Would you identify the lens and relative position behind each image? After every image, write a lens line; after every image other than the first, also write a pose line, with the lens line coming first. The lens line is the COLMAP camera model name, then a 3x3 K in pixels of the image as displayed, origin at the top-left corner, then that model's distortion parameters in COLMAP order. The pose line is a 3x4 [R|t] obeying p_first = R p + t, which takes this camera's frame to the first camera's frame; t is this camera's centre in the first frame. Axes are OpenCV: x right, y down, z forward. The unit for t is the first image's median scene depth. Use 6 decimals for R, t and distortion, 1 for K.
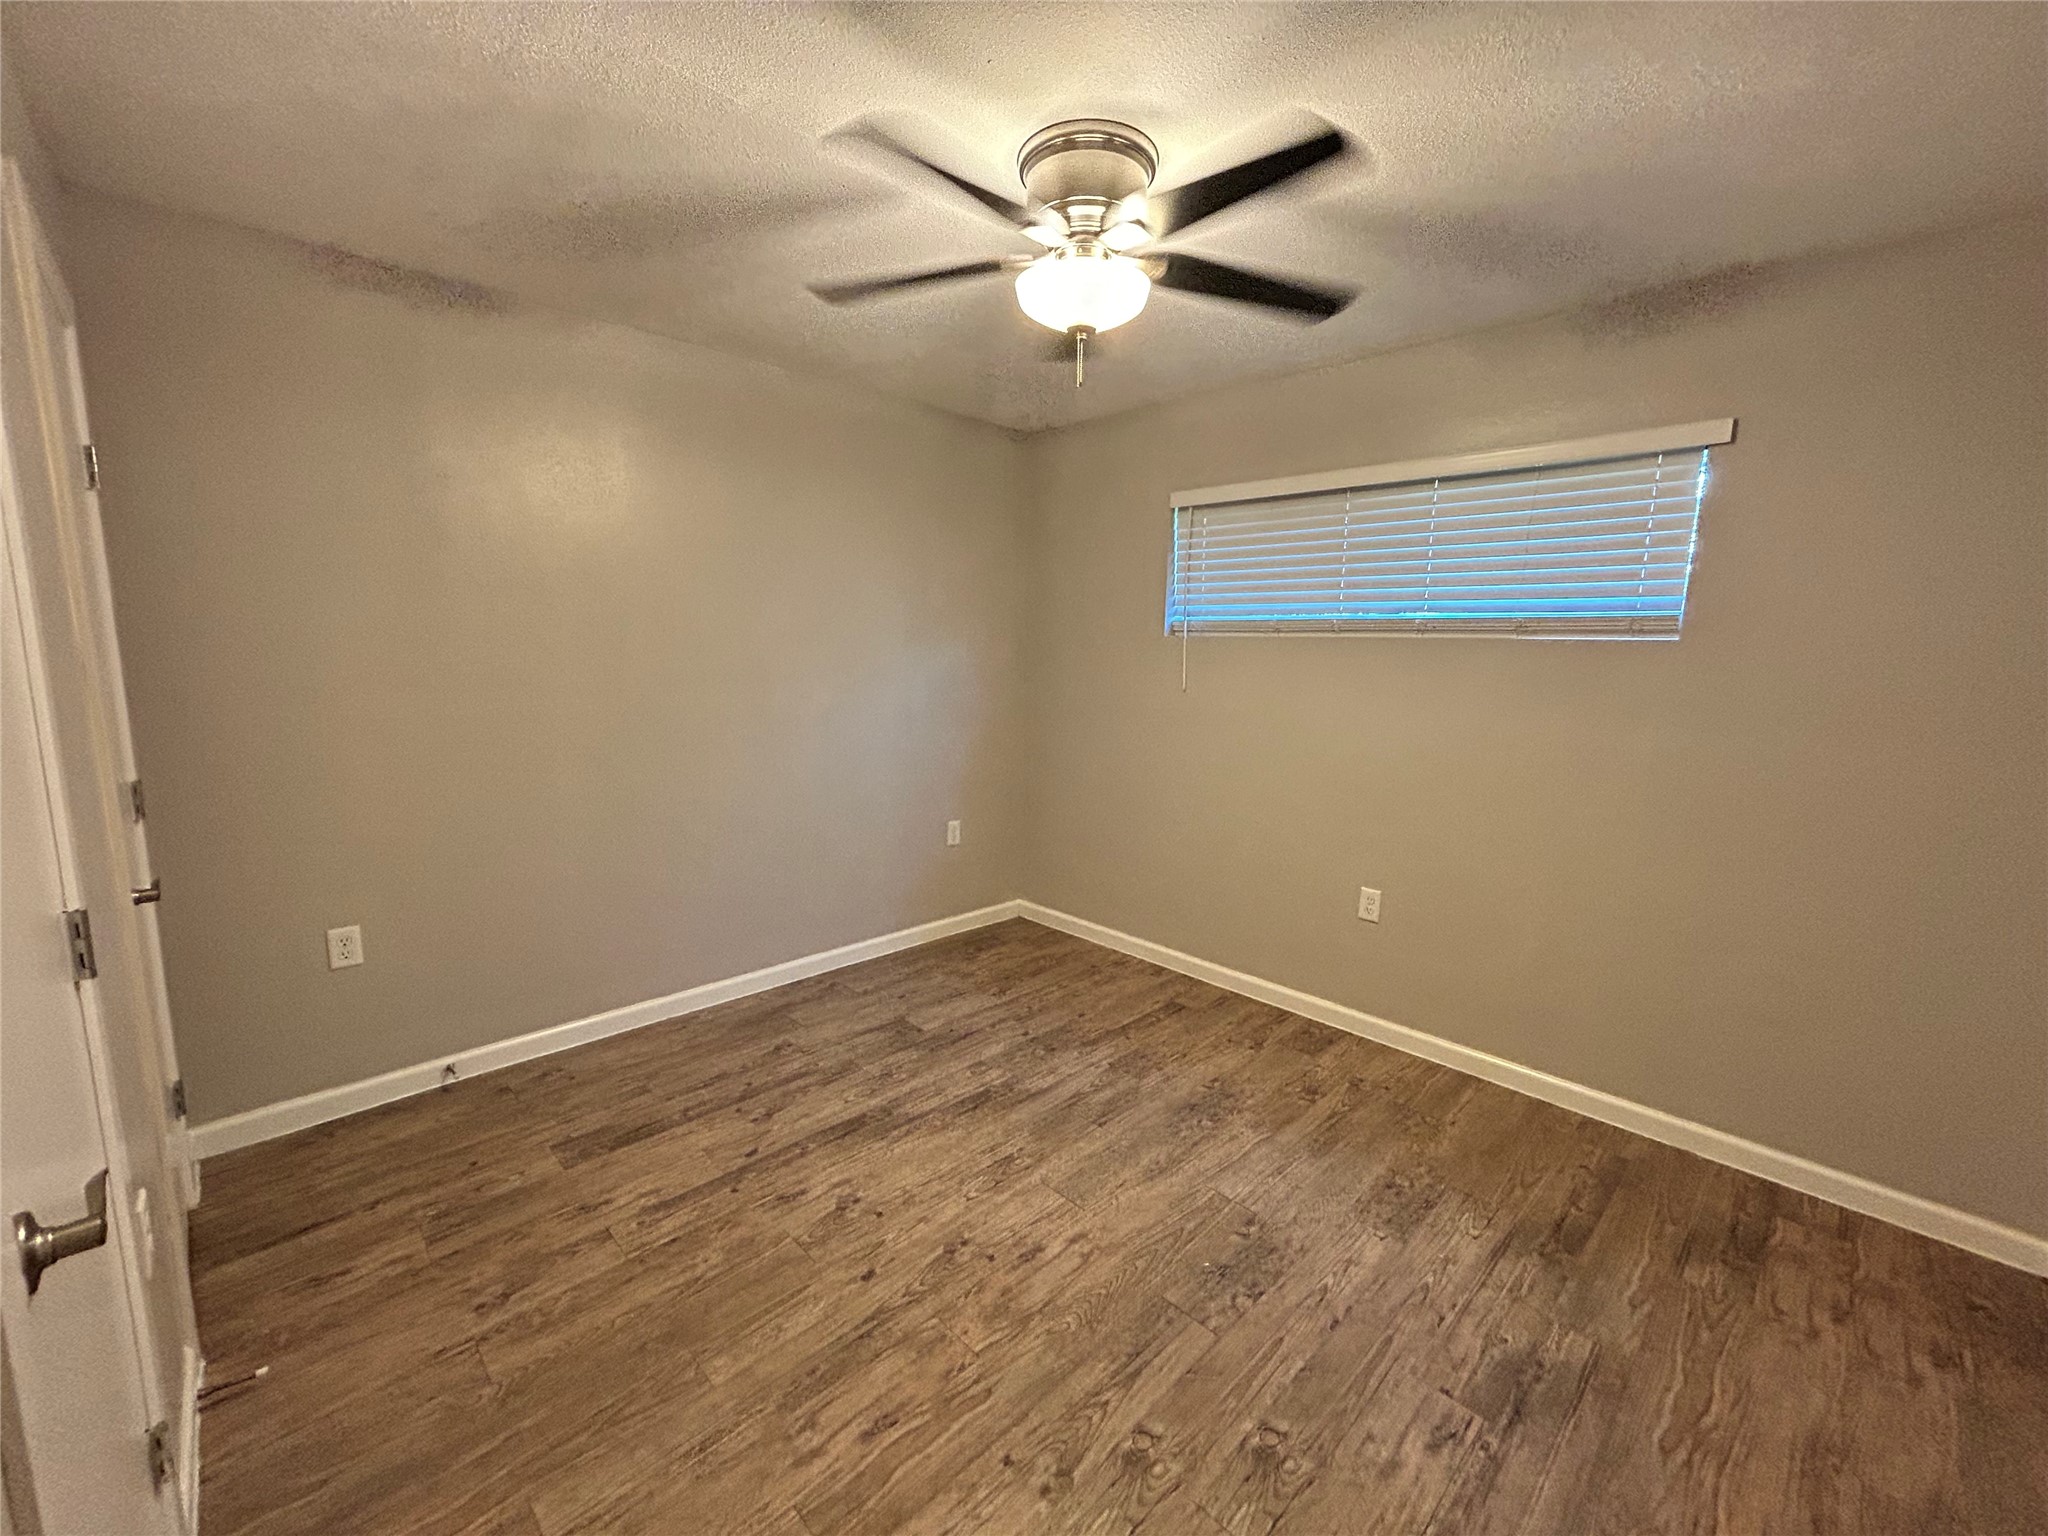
lens RADIAL K [[832.5, 0, 1020.9], [0, 832.5, 767.6], [0, 0, 1]] dist [-0.001621, -0.000247]
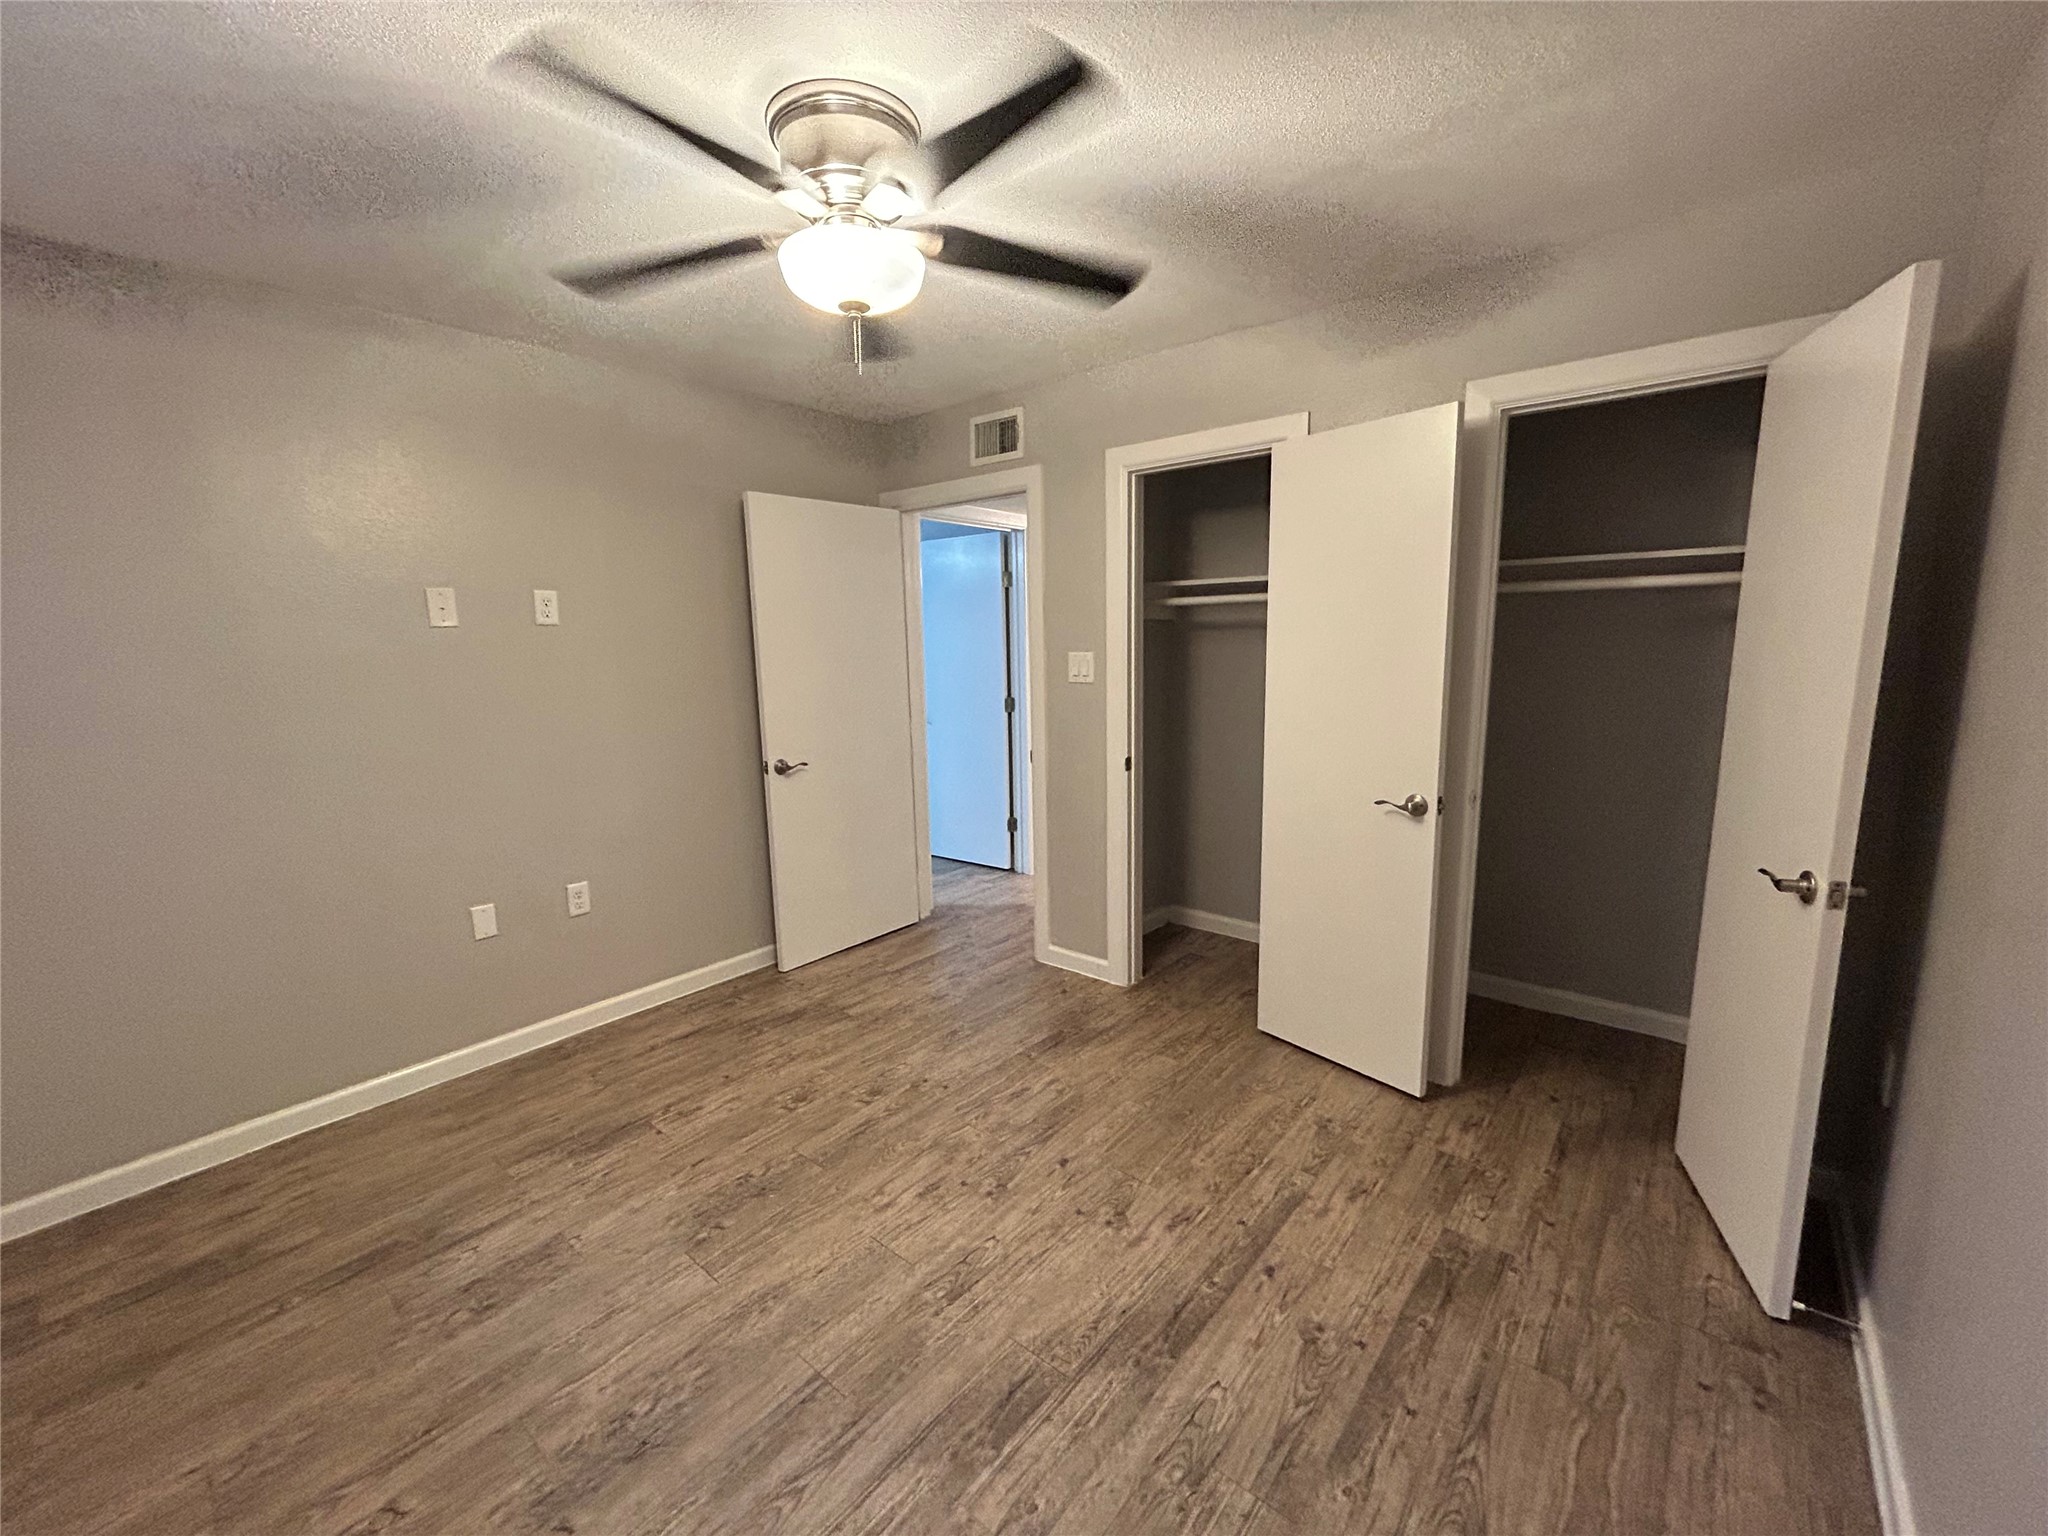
lens RADIAL K [[832.5, 0, 1020.9], [0, 832.5, 767.6], [0, 0, 1]] dist [-0.001621, -0.000247]
pose [[-0.995389, 0.015487, -0.094665, -0.012751], [-0.013932, 0.953073, 0.302418, -0.275931], [0.094907, 0.302343, -0.948463, 1.766911]]
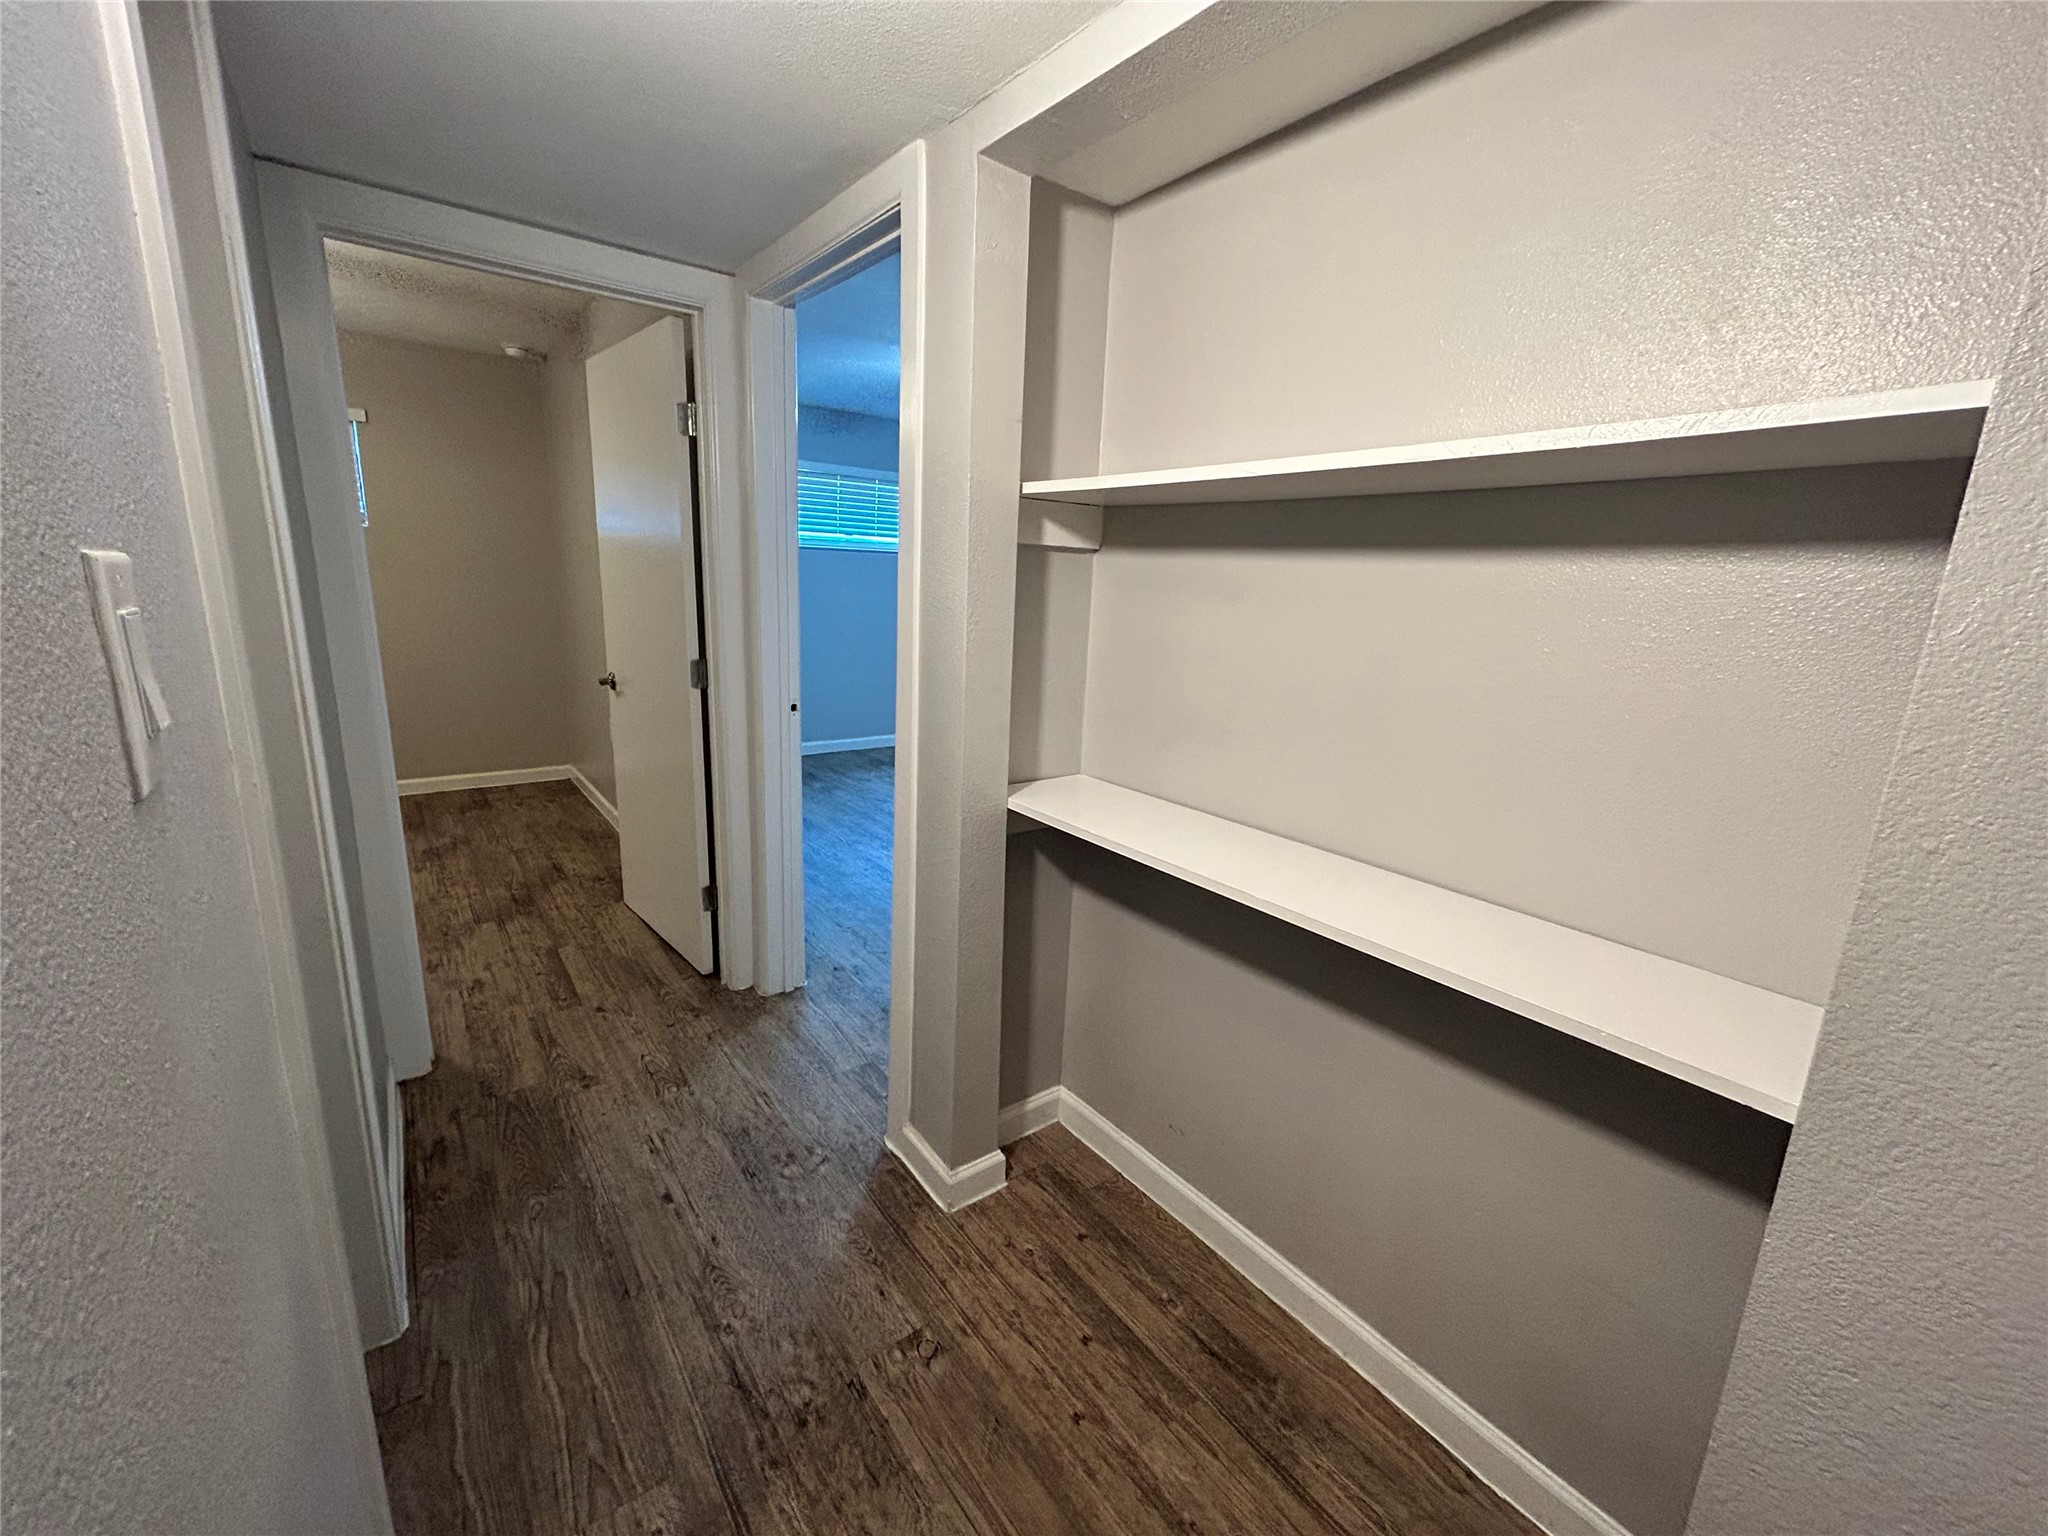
lens RADIAL K [[832.5, 0, 1020.9], [0, 832.5, 767.6], [0, 0, 1]] dist [-0.001621, -0.000247]
pose [[0.119993, -0.241220, 0.963024, -1.095839], [0.109171, 0.967356, 0.228702, 0.117061], [-0.986754, 0.077692, 0.142410, -0.773372]]
